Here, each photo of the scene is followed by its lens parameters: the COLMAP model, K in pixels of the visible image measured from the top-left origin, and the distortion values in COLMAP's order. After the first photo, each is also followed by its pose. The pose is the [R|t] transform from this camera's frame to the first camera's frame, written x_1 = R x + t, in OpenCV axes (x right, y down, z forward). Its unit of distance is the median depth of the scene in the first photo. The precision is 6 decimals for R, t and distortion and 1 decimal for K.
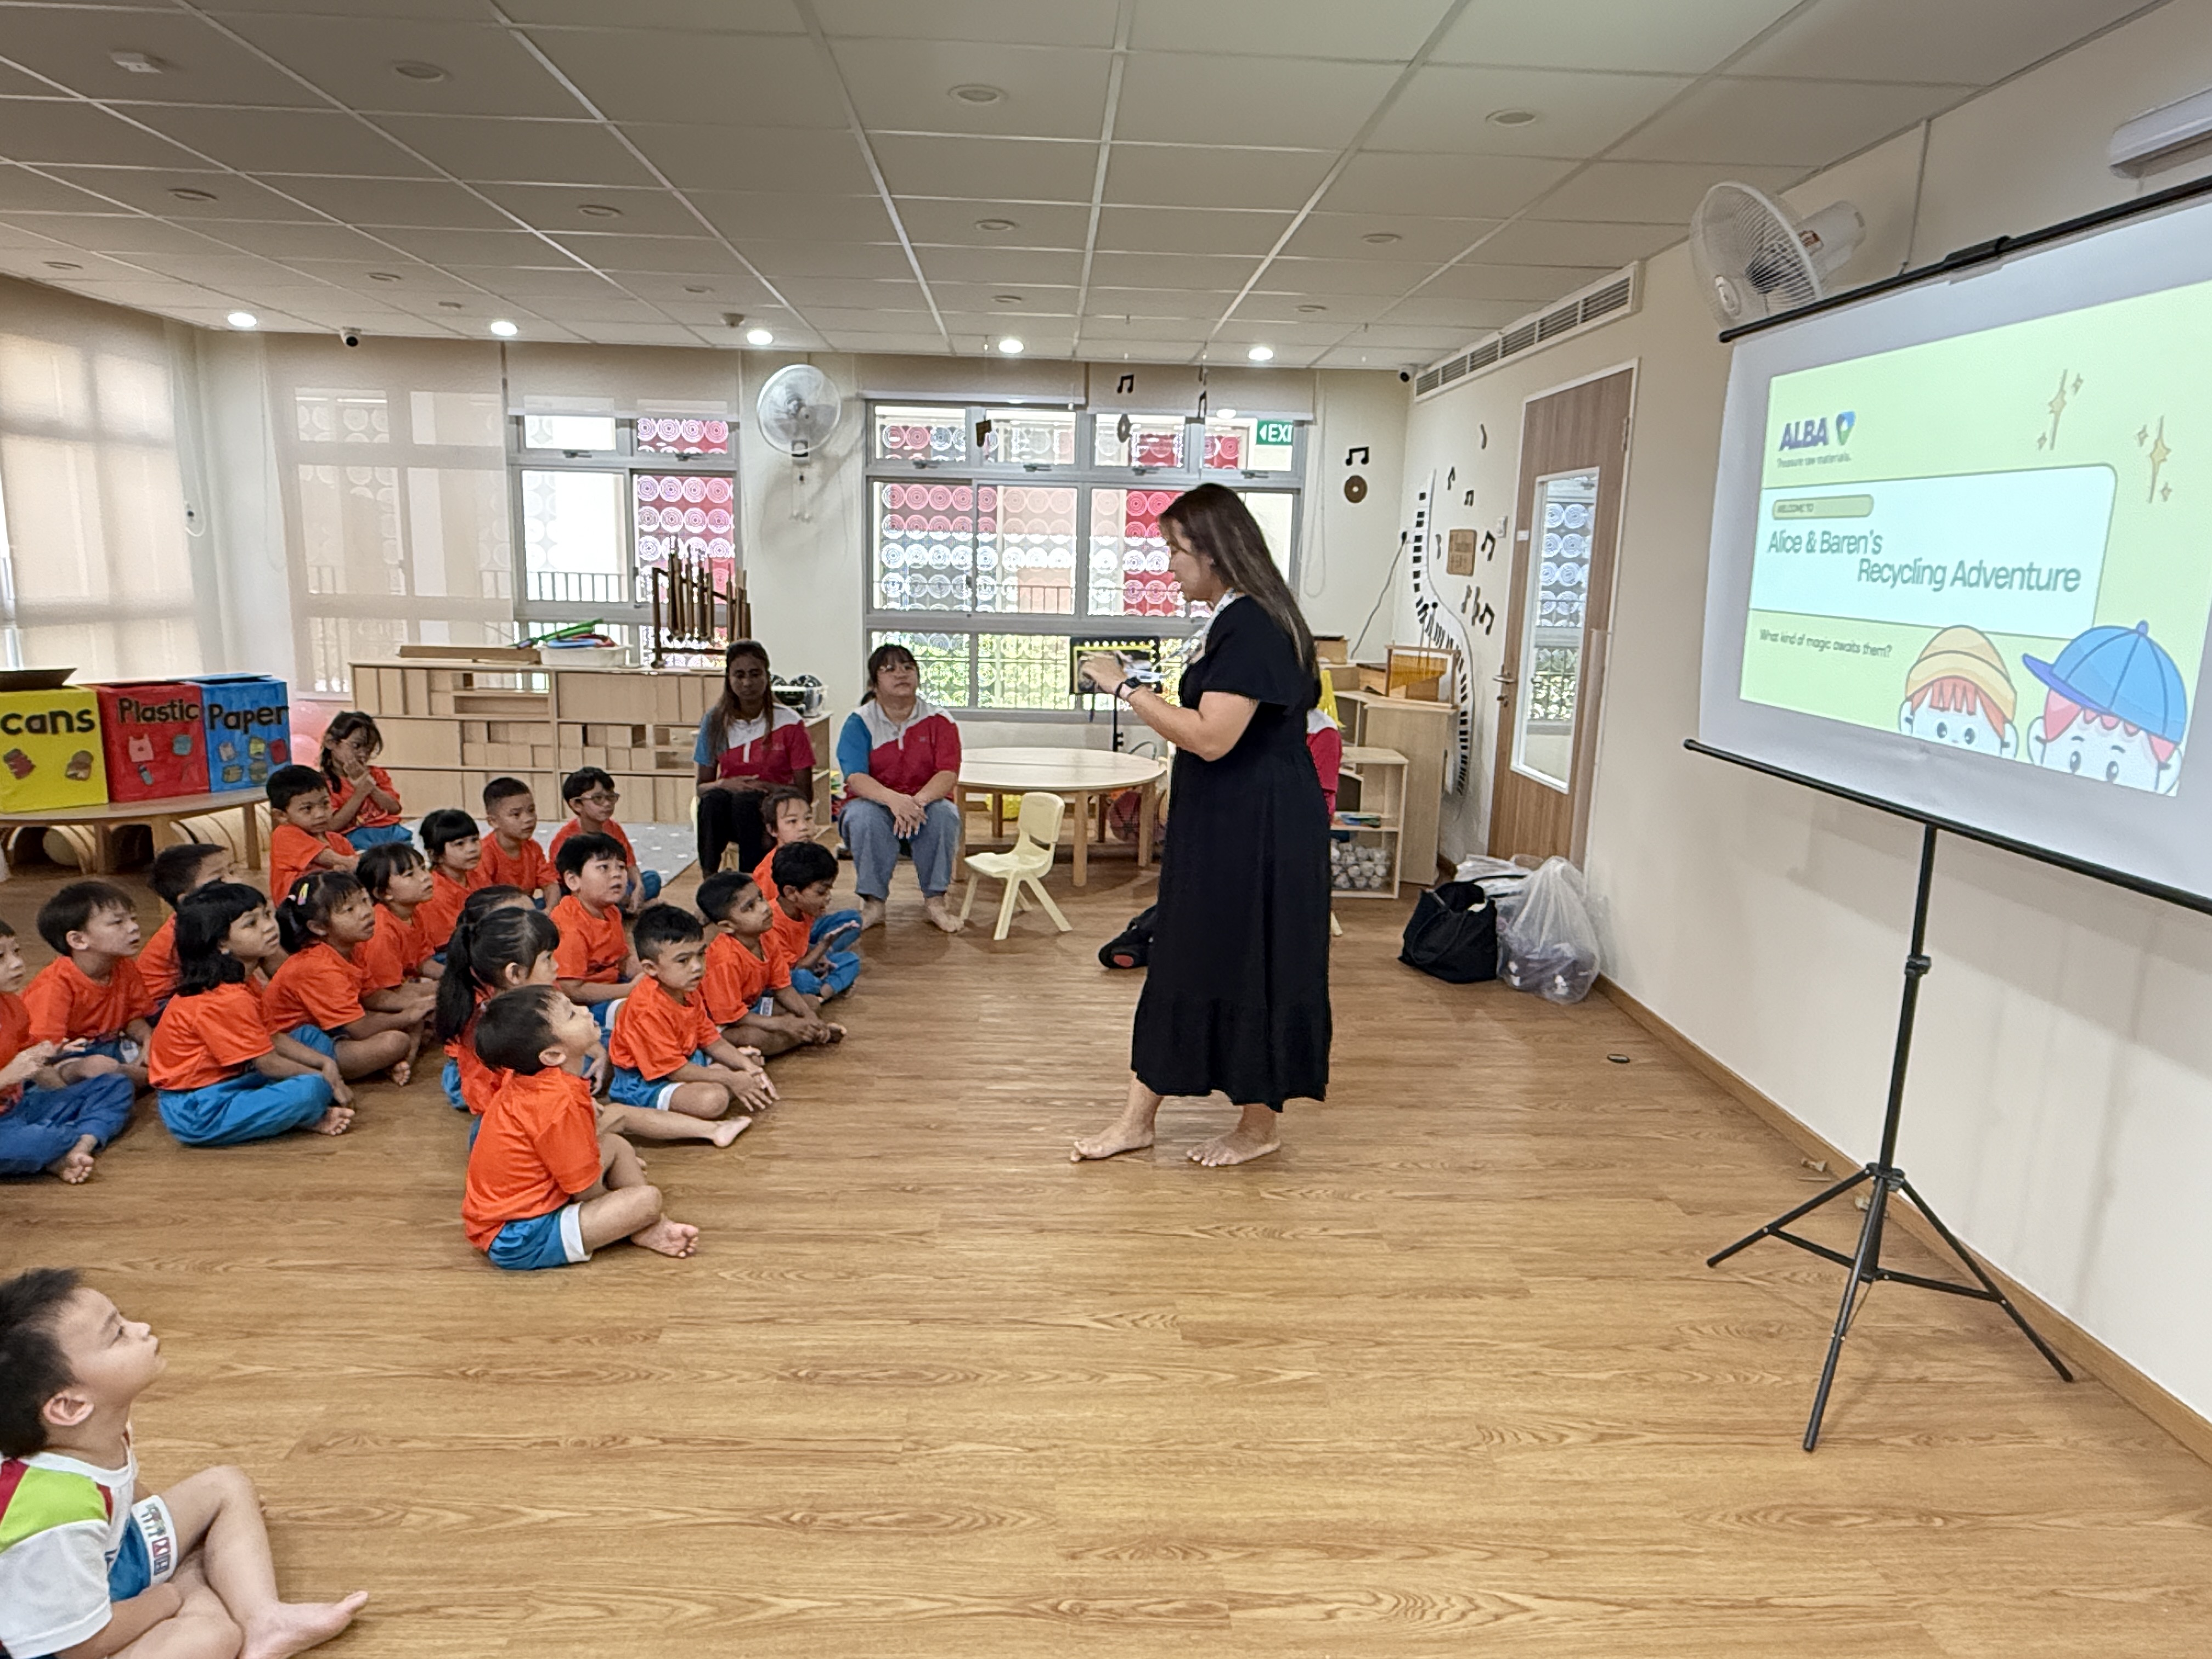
lens RADIAL K [[1375.2, 0, 1093.9], [0, 1375.2, 825.9], [0, 0, 1]] dist [0.004298, 0.001753]
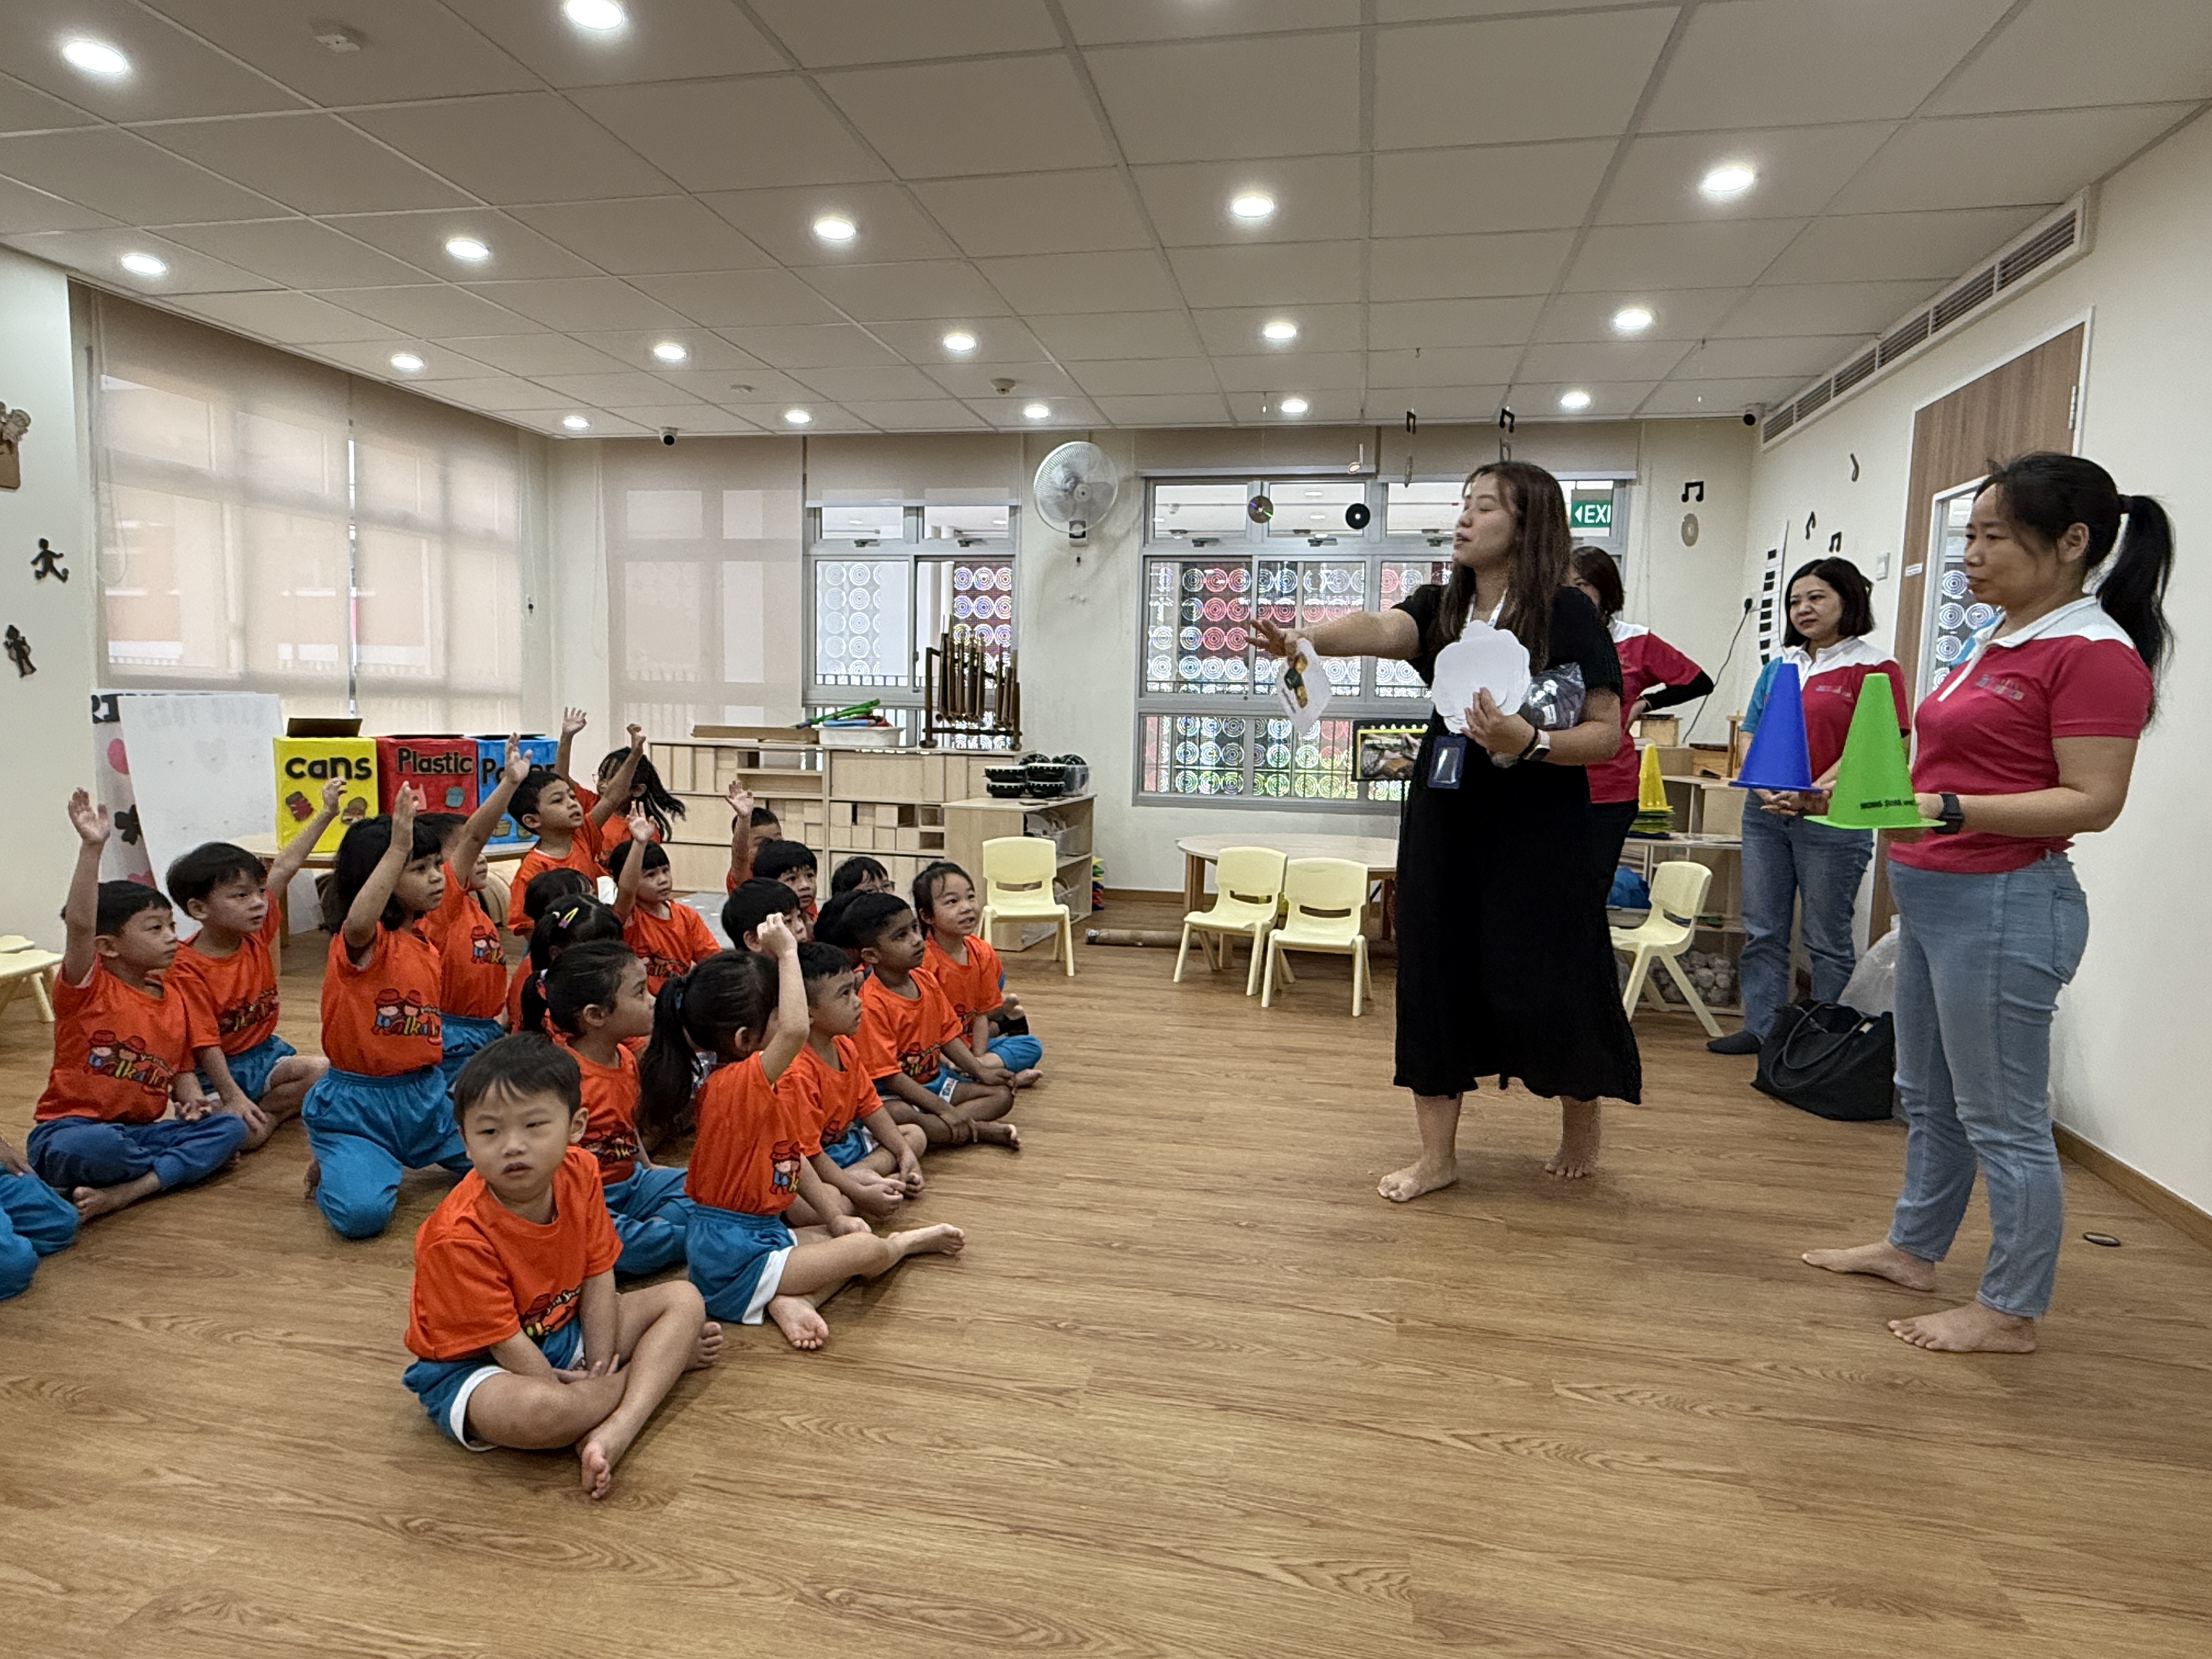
lens RADIAL K [[1284.1, 0, 1096.6], [0, 1284.1, 836.8], [0, 0, 1]] dist [0.001372, 0.003017]
pose [[0.971275, 0.018441, -0.237242, 0.029497], [-0.041337, 0.994910, -0.091898, 0.038619], [0.234340, 0.099065, 0.967094, 0.188311]]
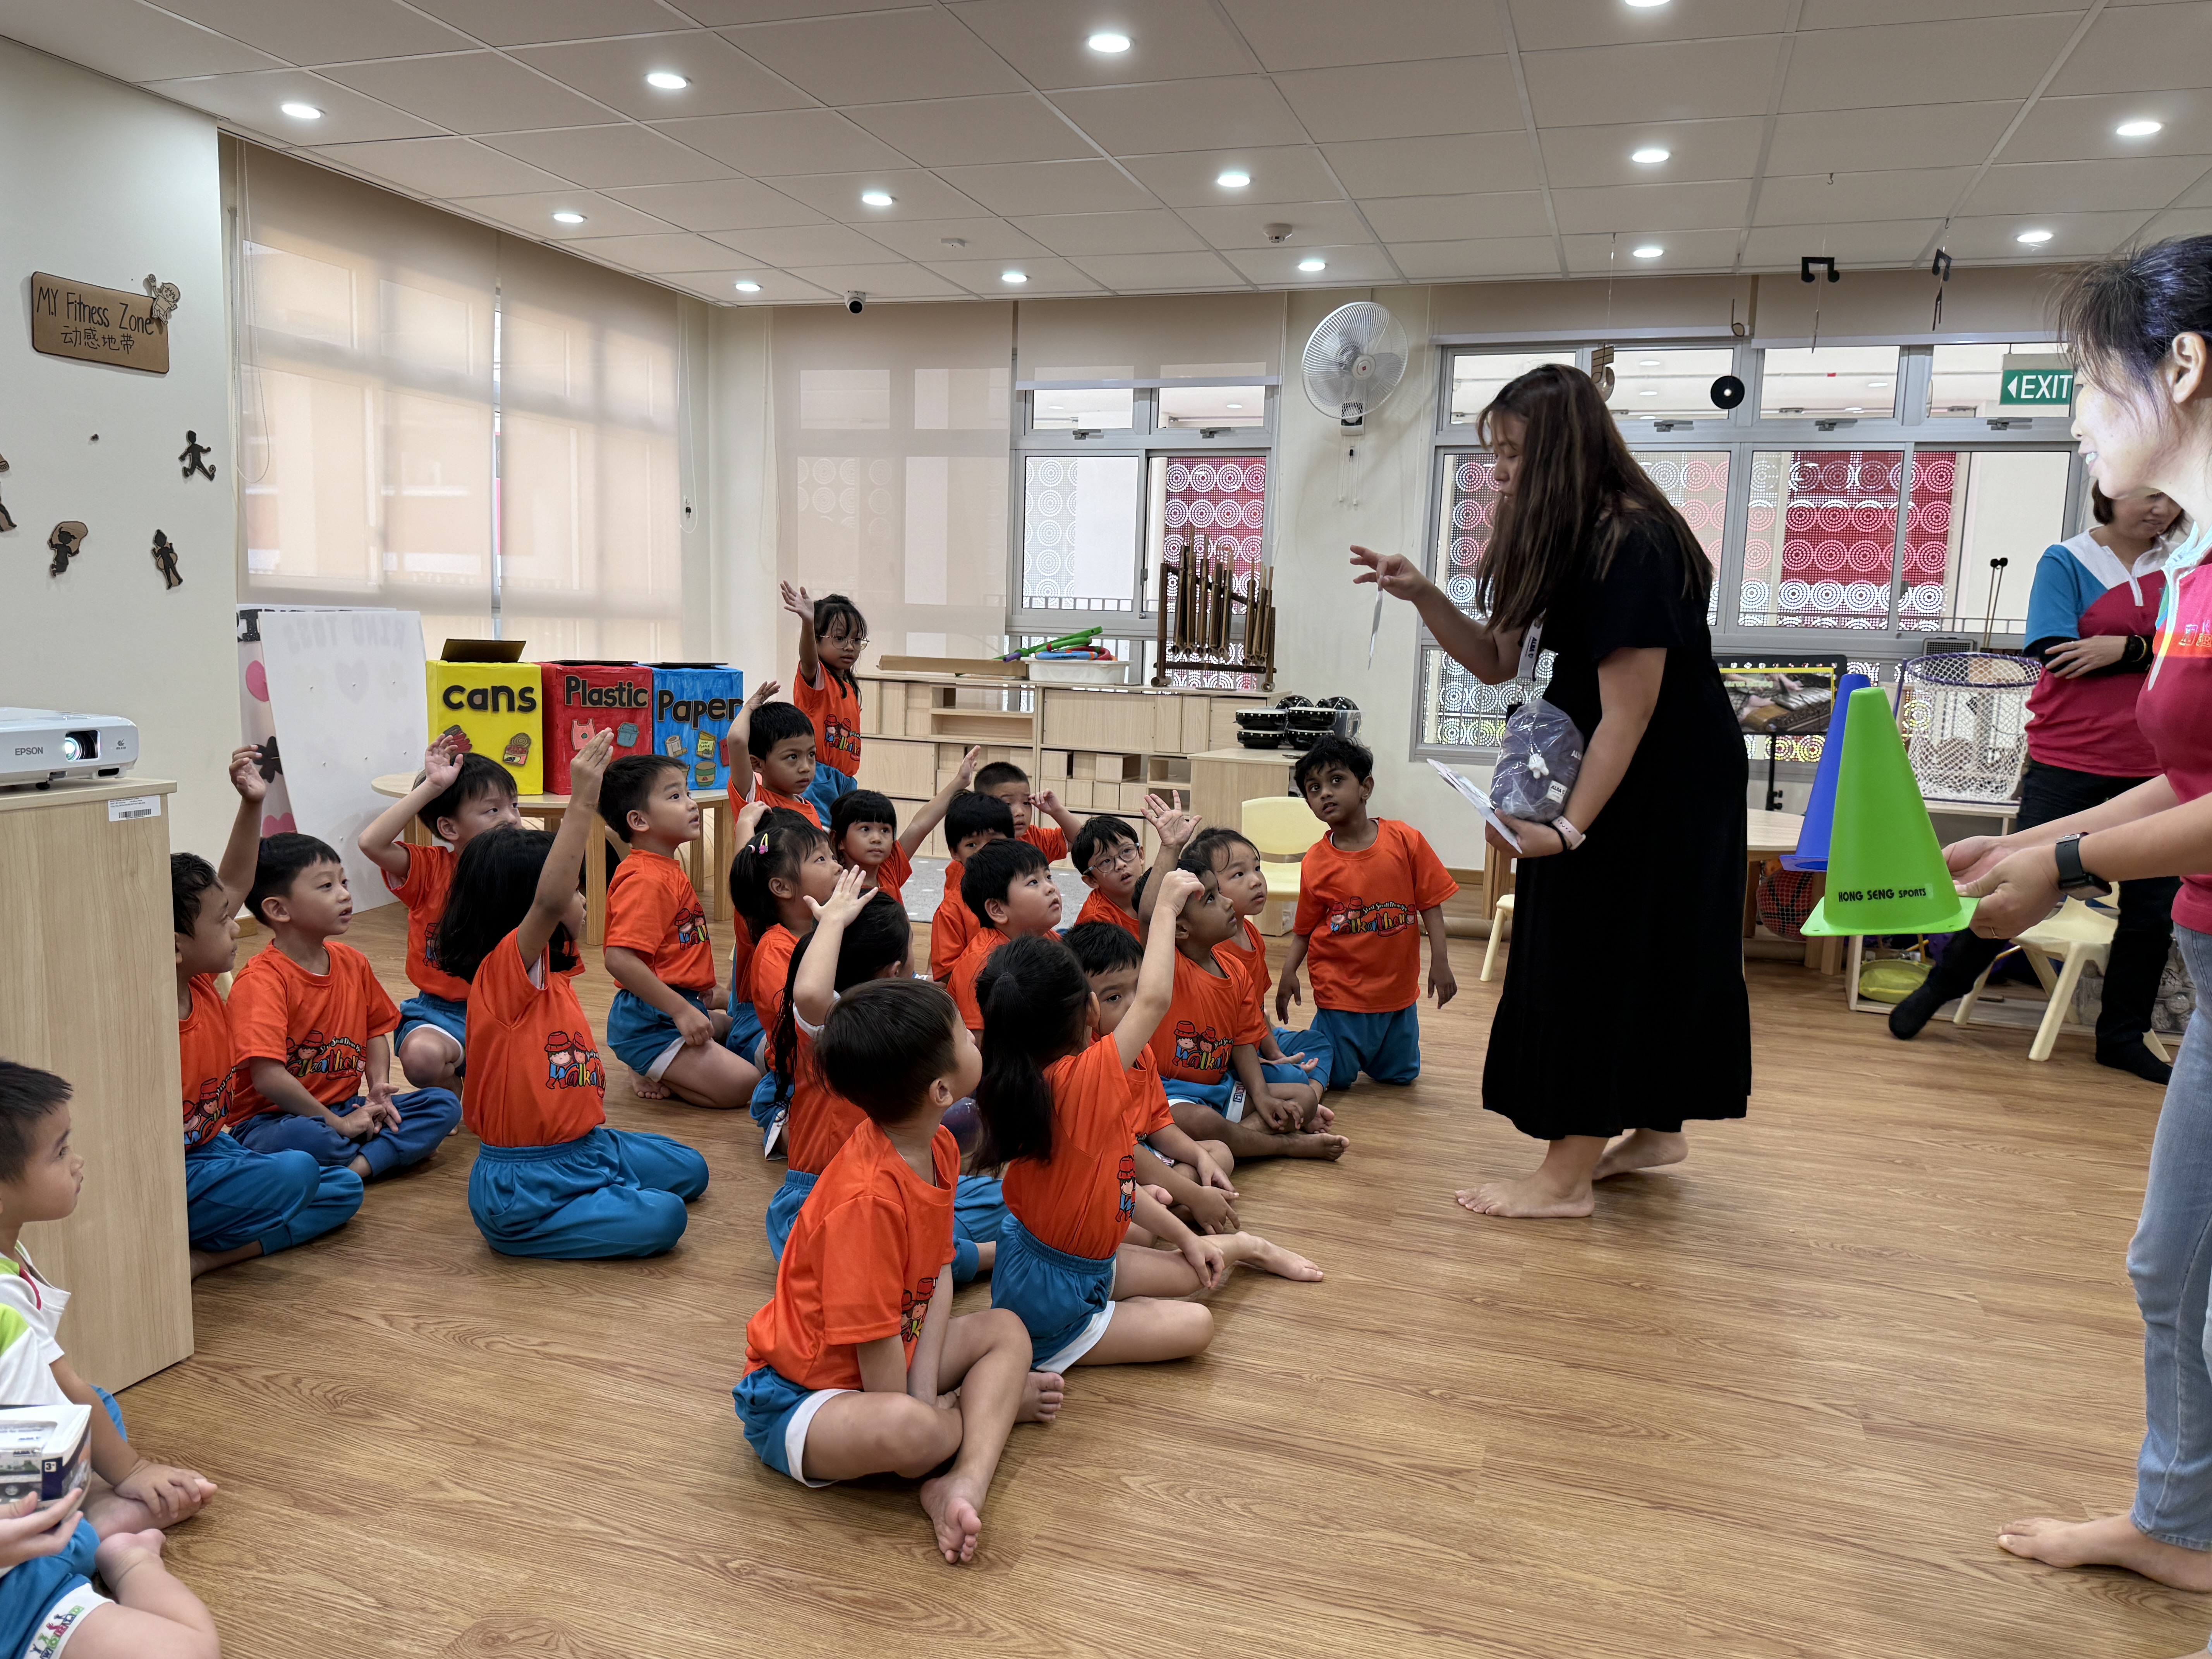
lens RADIAL K [[1586.5, 0, 1103.1], [0, 1586.5, 839.3], [0, 0, 1]] dist [0.087604, -0.138555]
pose [[0.935542, 0.048551, -0.349864, -0.021688], [-0.074025, 0.995462, -0.059801, 0.044823], [0.345373, 0.081845, 0.934890, 0.162292]]
